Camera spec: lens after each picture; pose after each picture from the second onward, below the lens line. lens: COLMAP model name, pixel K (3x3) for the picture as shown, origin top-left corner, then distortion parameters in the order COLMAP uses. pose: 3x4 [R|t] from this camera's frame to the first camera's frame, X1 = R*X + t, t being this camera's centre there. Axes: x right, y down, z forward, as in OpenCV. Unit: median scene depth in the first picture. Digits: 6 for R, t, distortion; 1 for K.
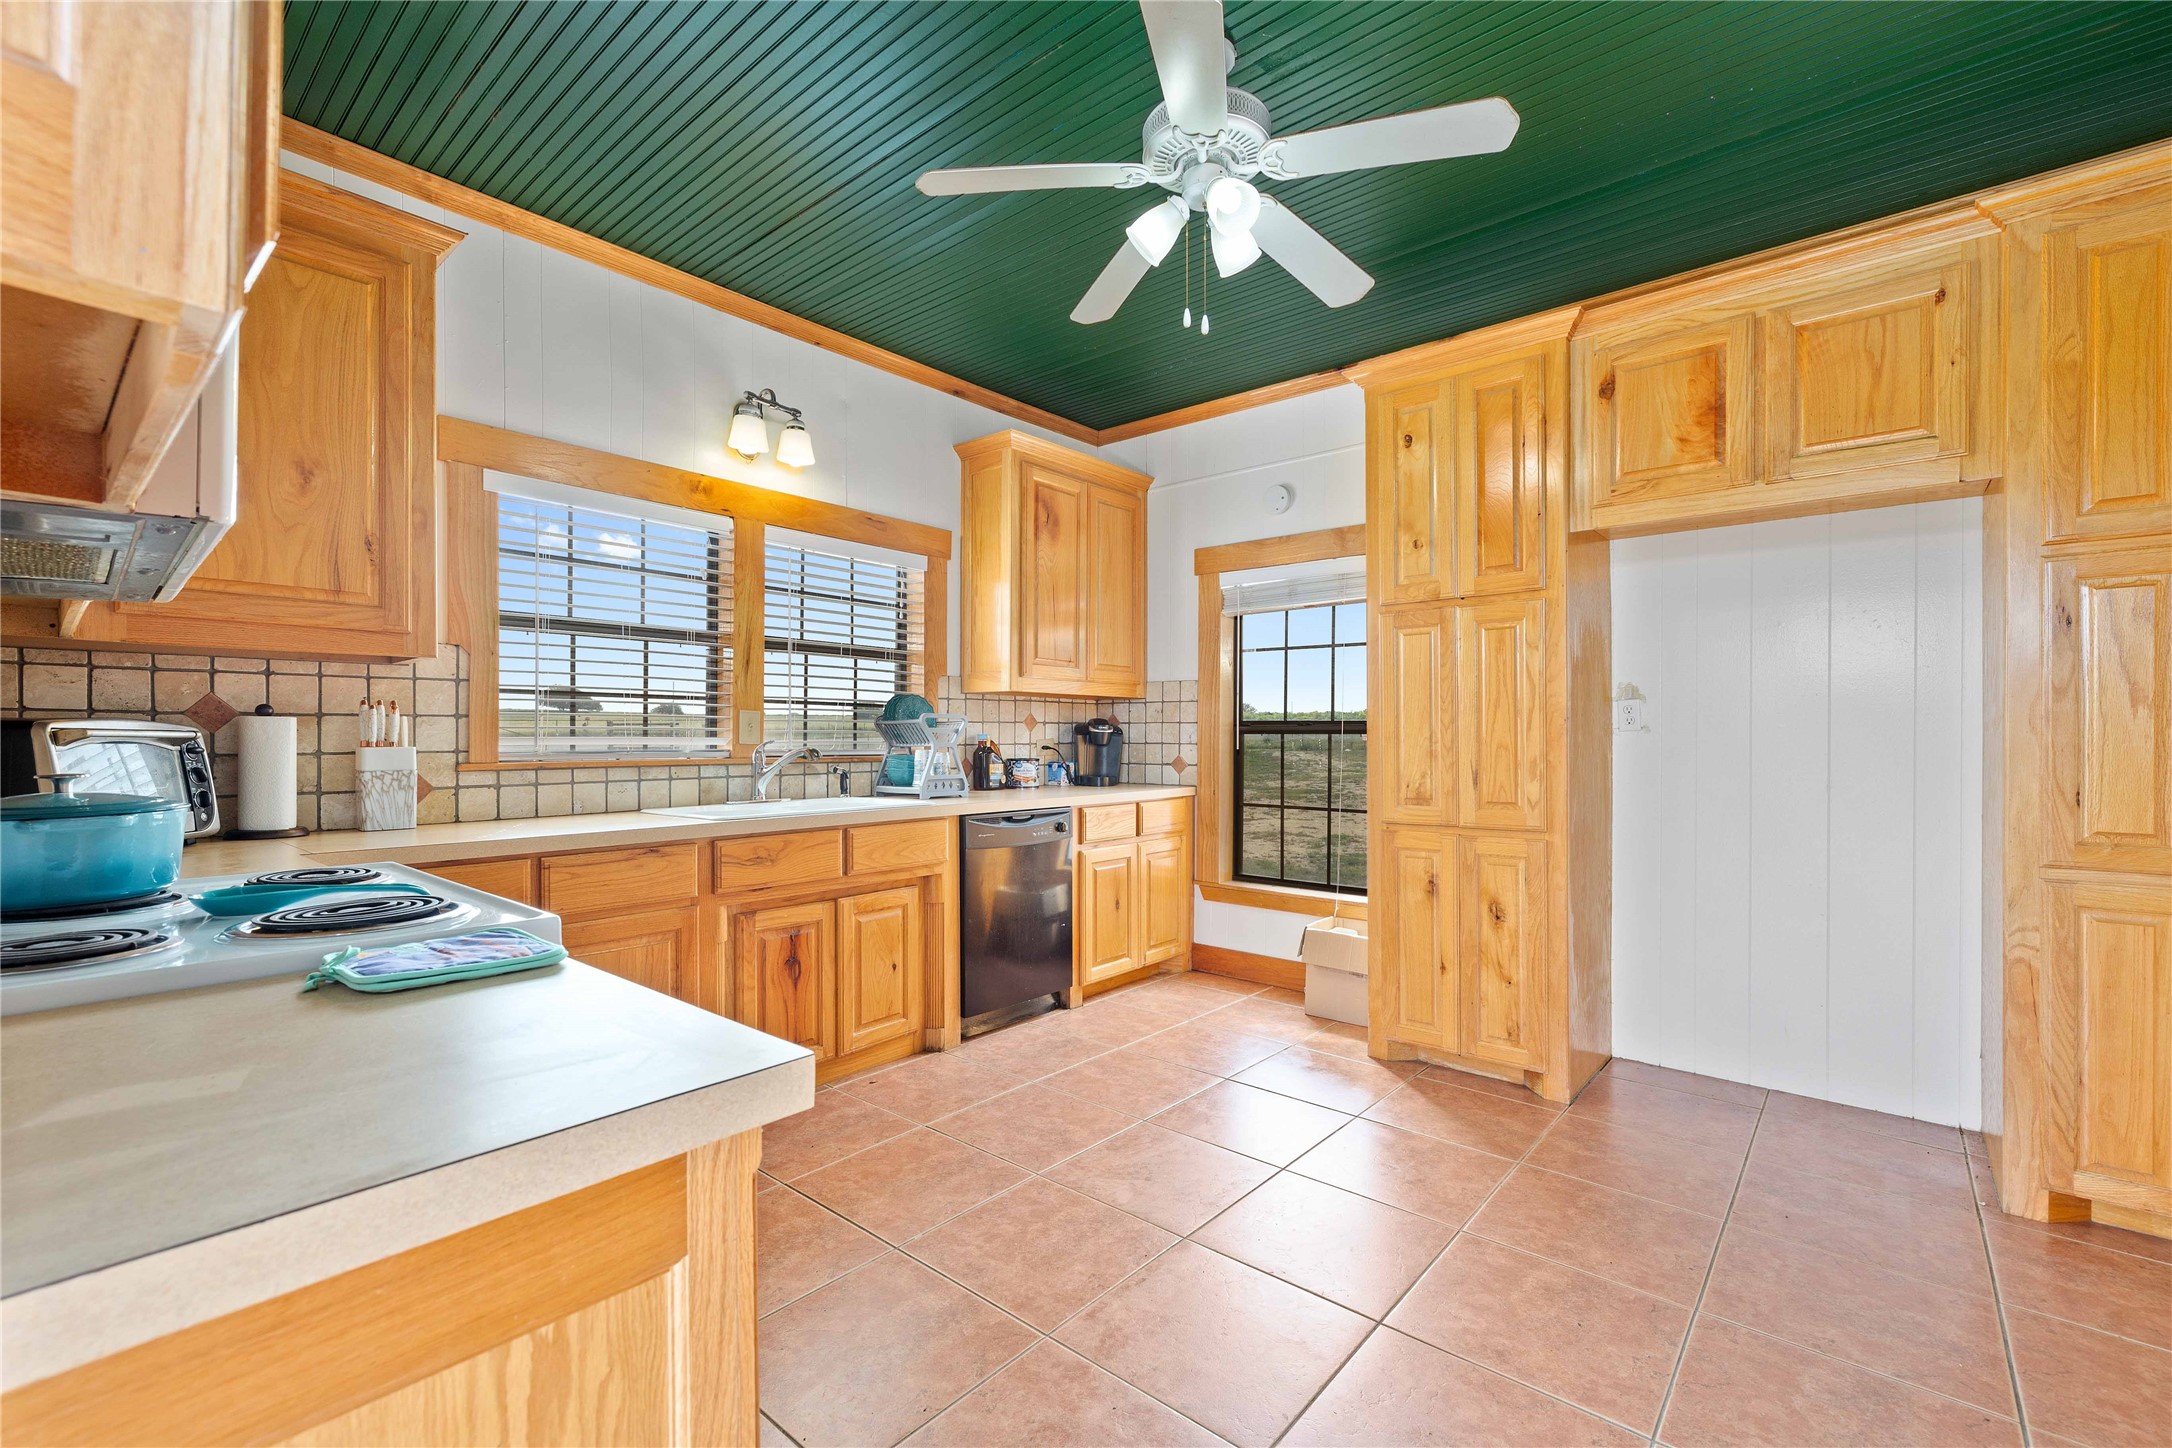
lens RADIAL K [[920.3, 0, 1083.9], [0, 920.3, 749.7], [0, 0, 1]] dist [0.001422, 0.000093]
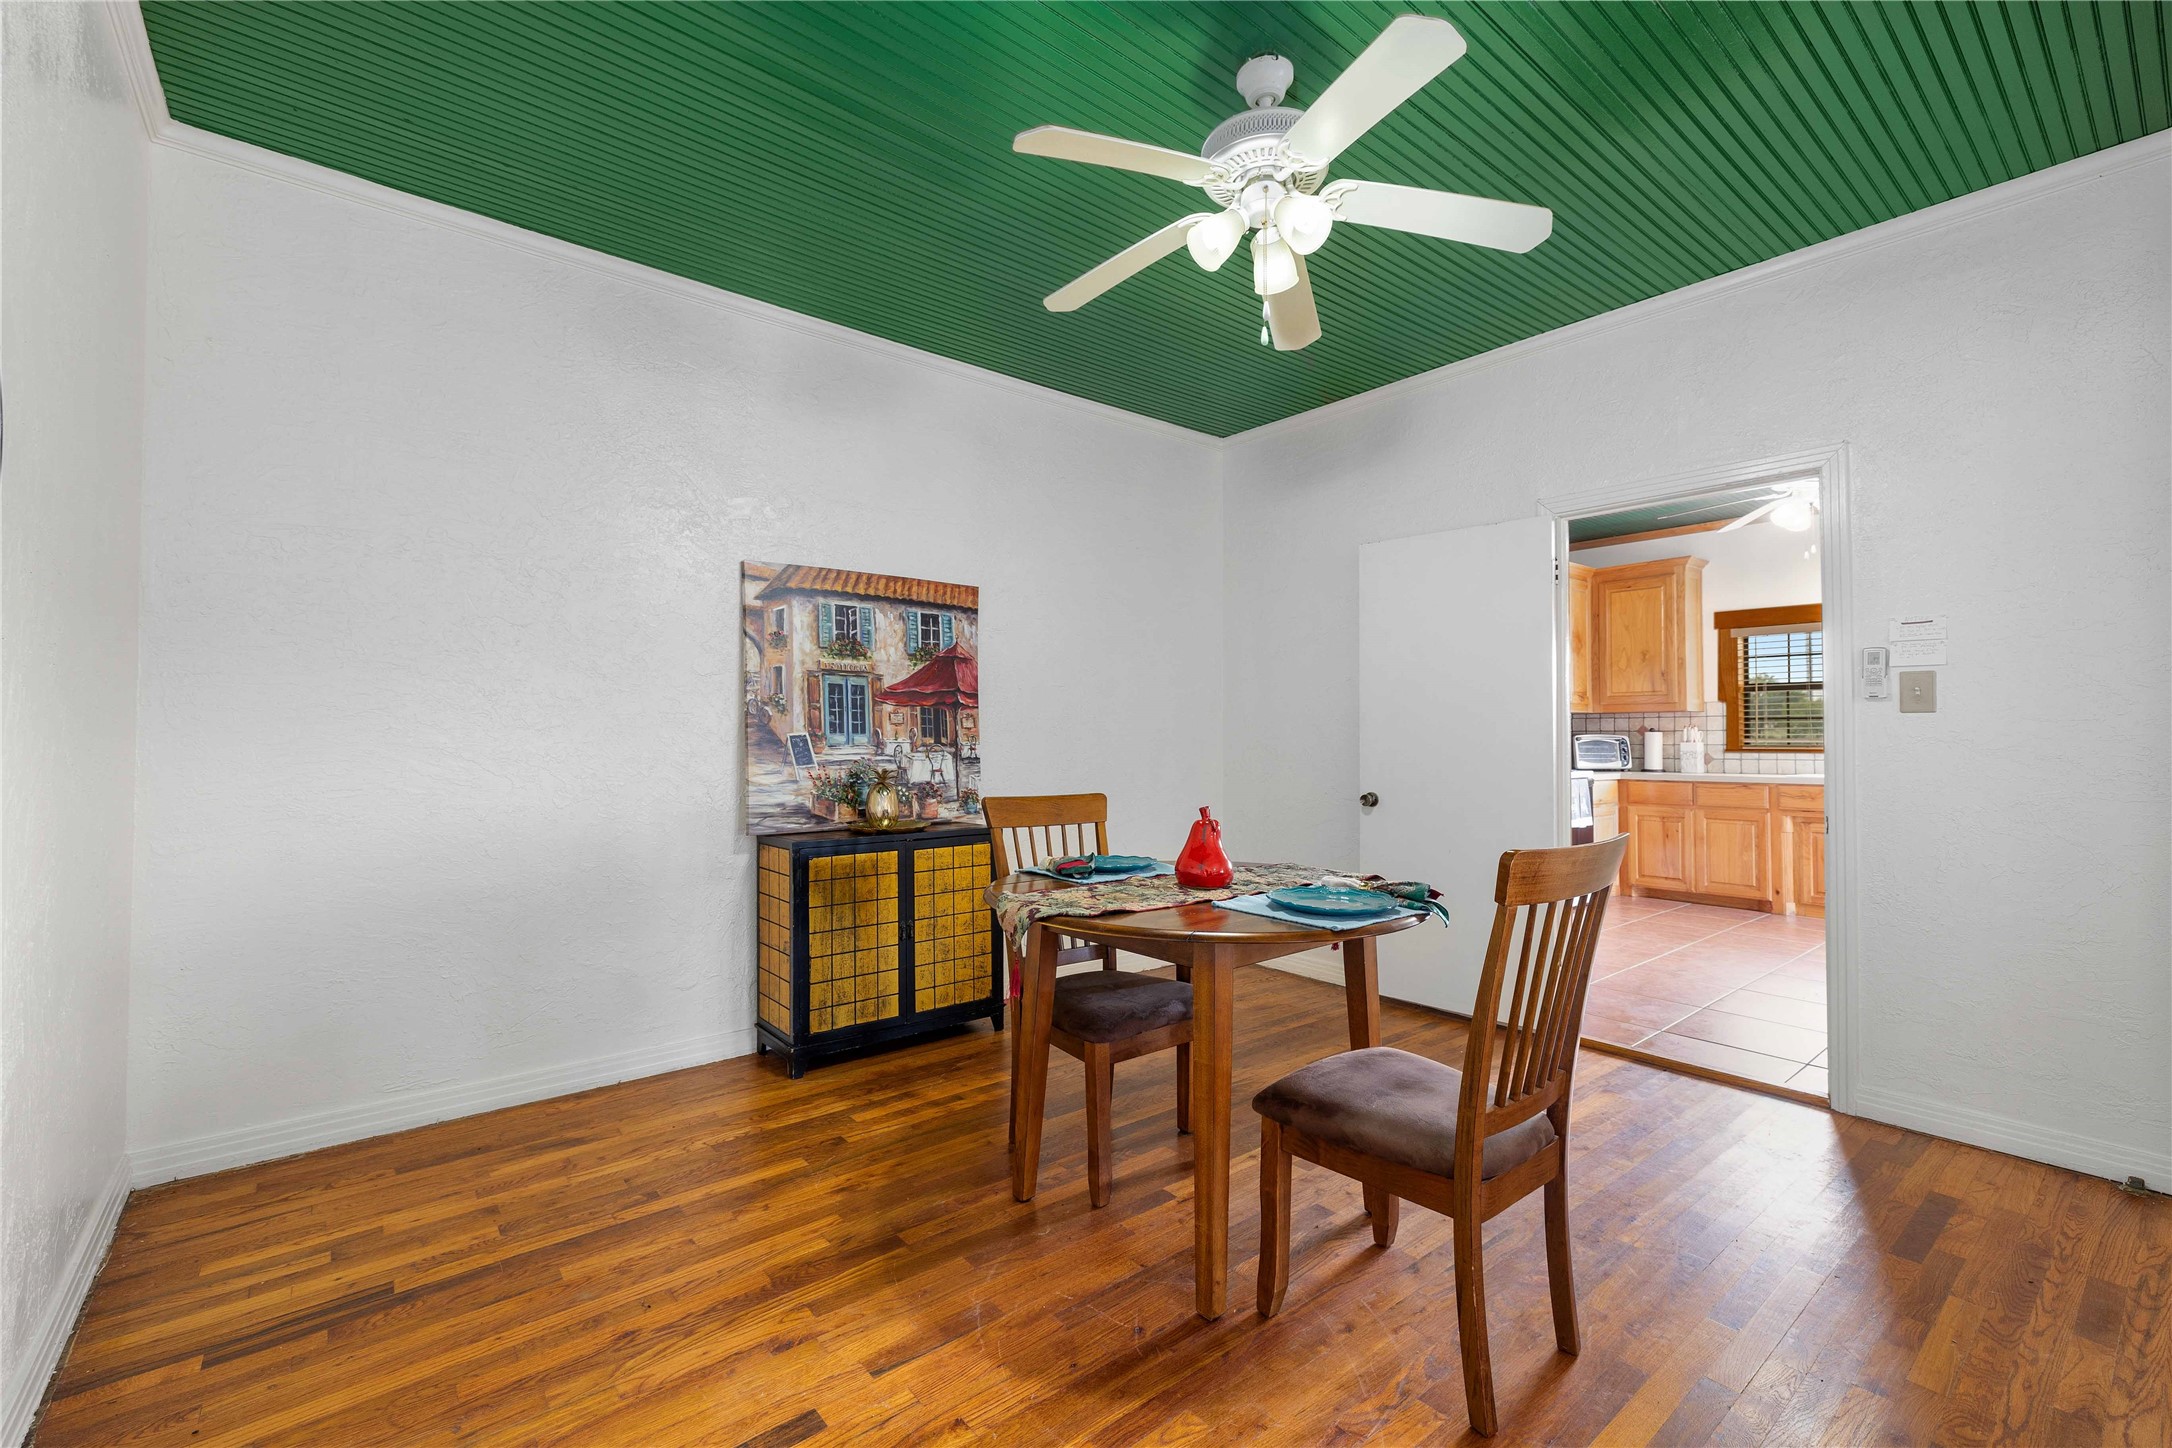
lens RADIAL K [[926.6, 0, 1080.3], [0, 926.6, 731.7], [0, 0, 1]] dist [0.003666, 0.000424]
pose [[-0.180316, -0.006248, -0.983589, 1.979663], [-0.006763, 0.999964, -0.005112, -0.007341], [0.983585, 0.005731, -0.180352, -0.244223]]
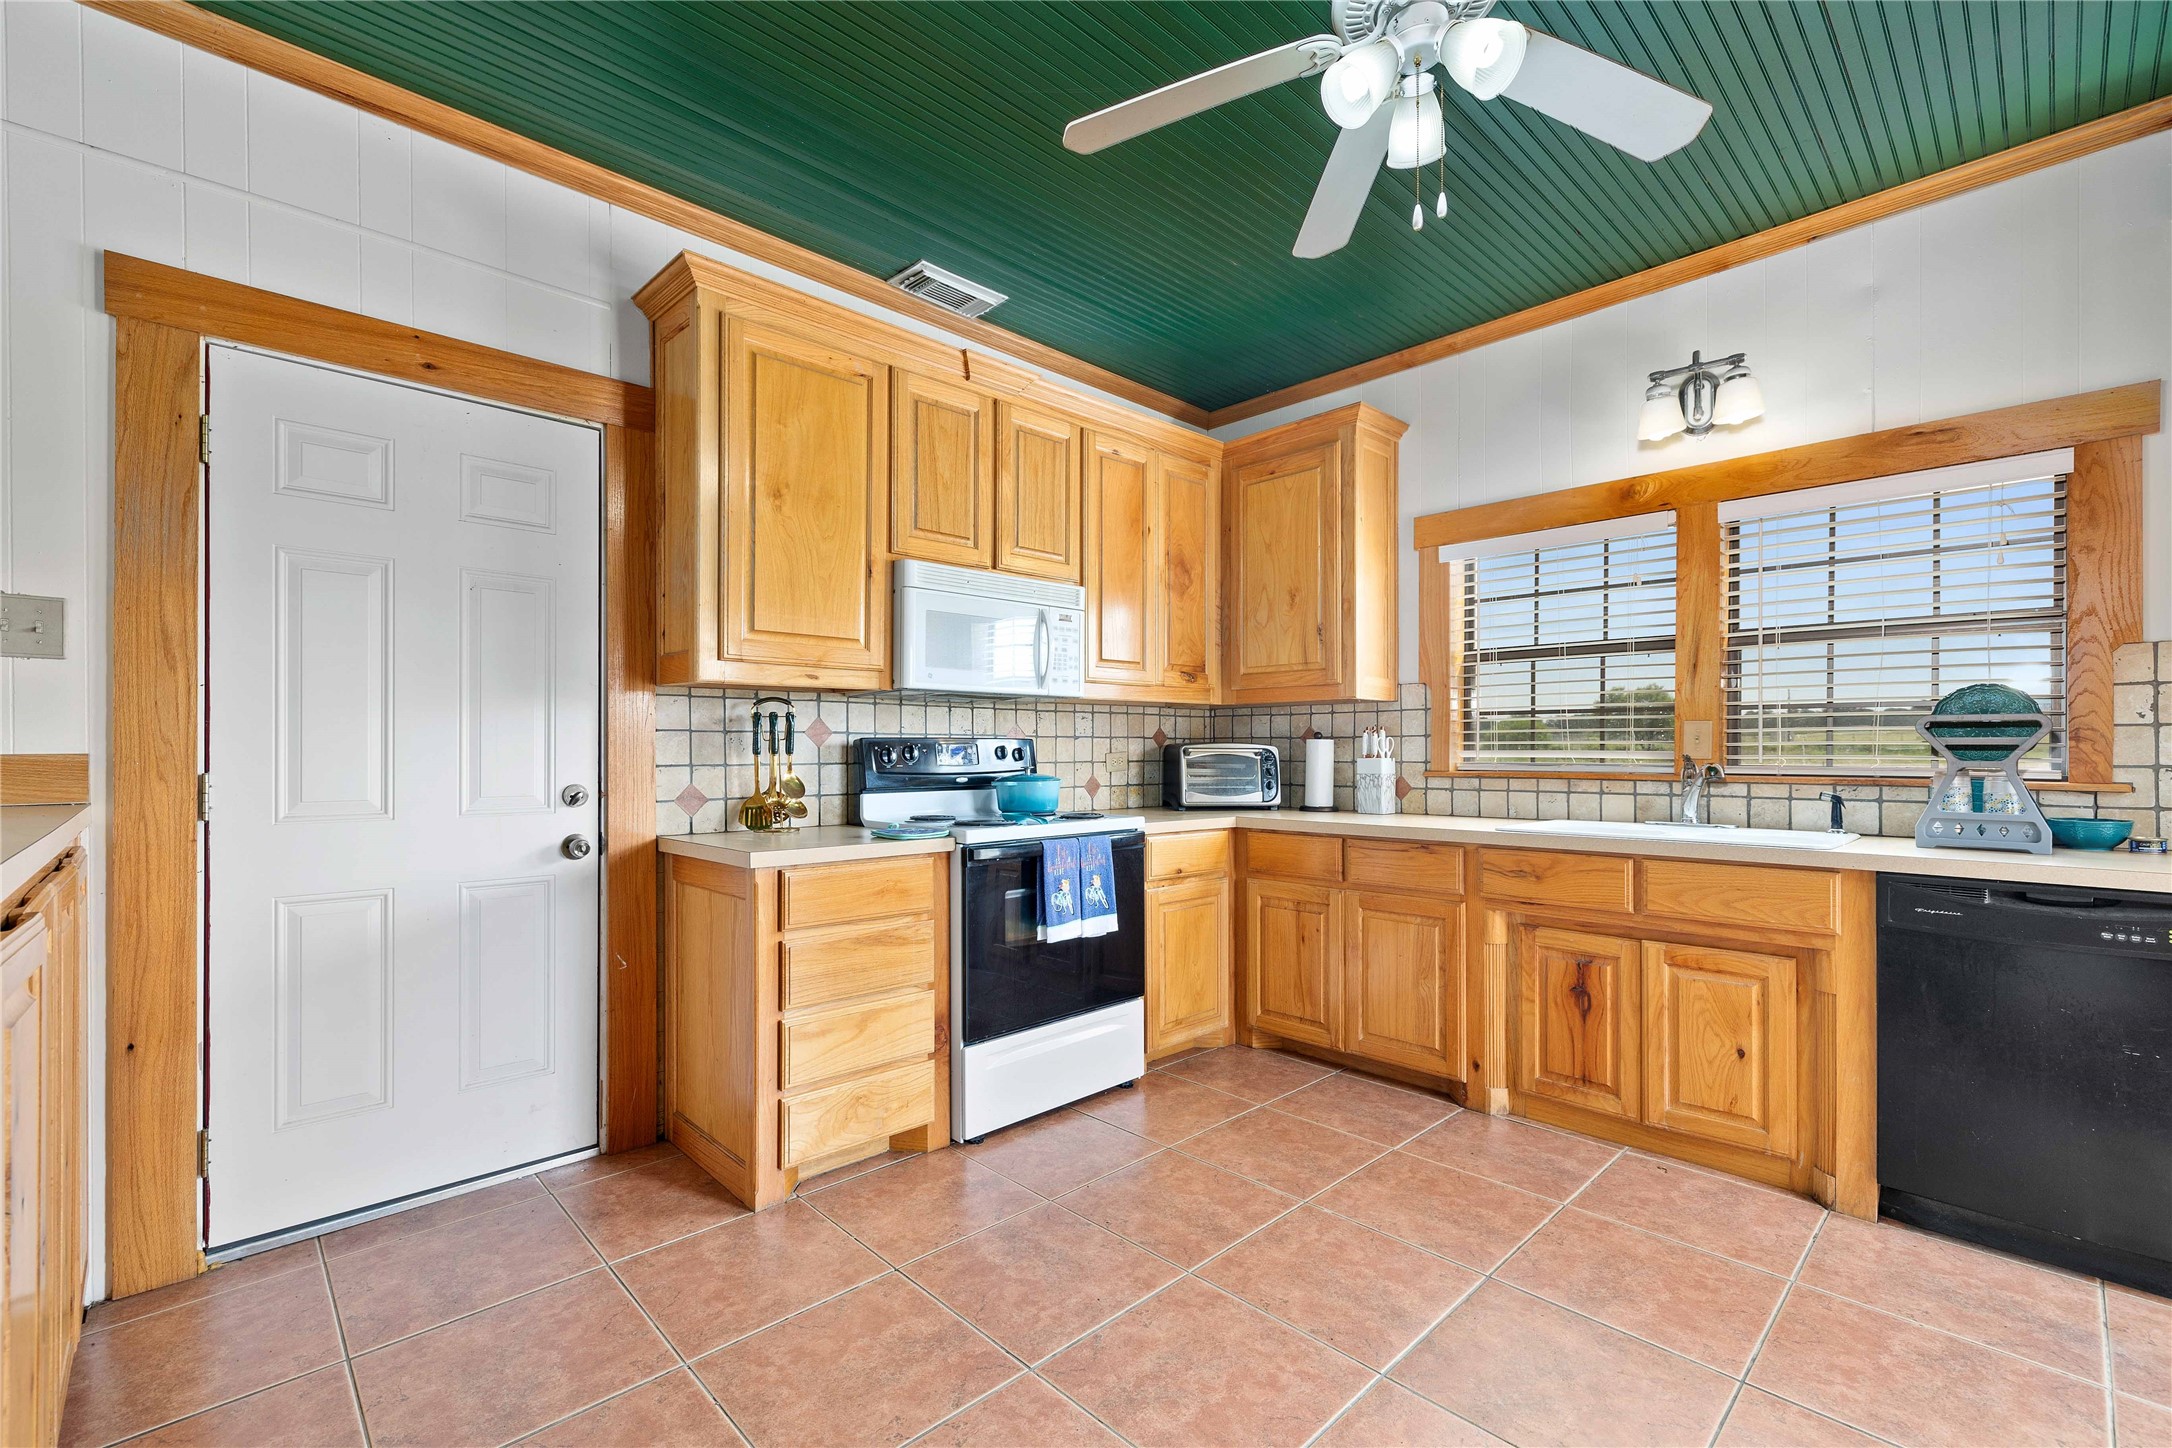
lens RADIAL K [[942.6, 0, 1082.4], [0, 942.6, 758.6], [0, 0, 1]] dist [-0.000628, -0.000016]
pose [[-0.101800, 0.011296, -0.994741, 0.702164], [-0.009825, 0.999875, 0.012360, -0.014197], [0.994756, 0.011032, -0.101676, 0.600512]]
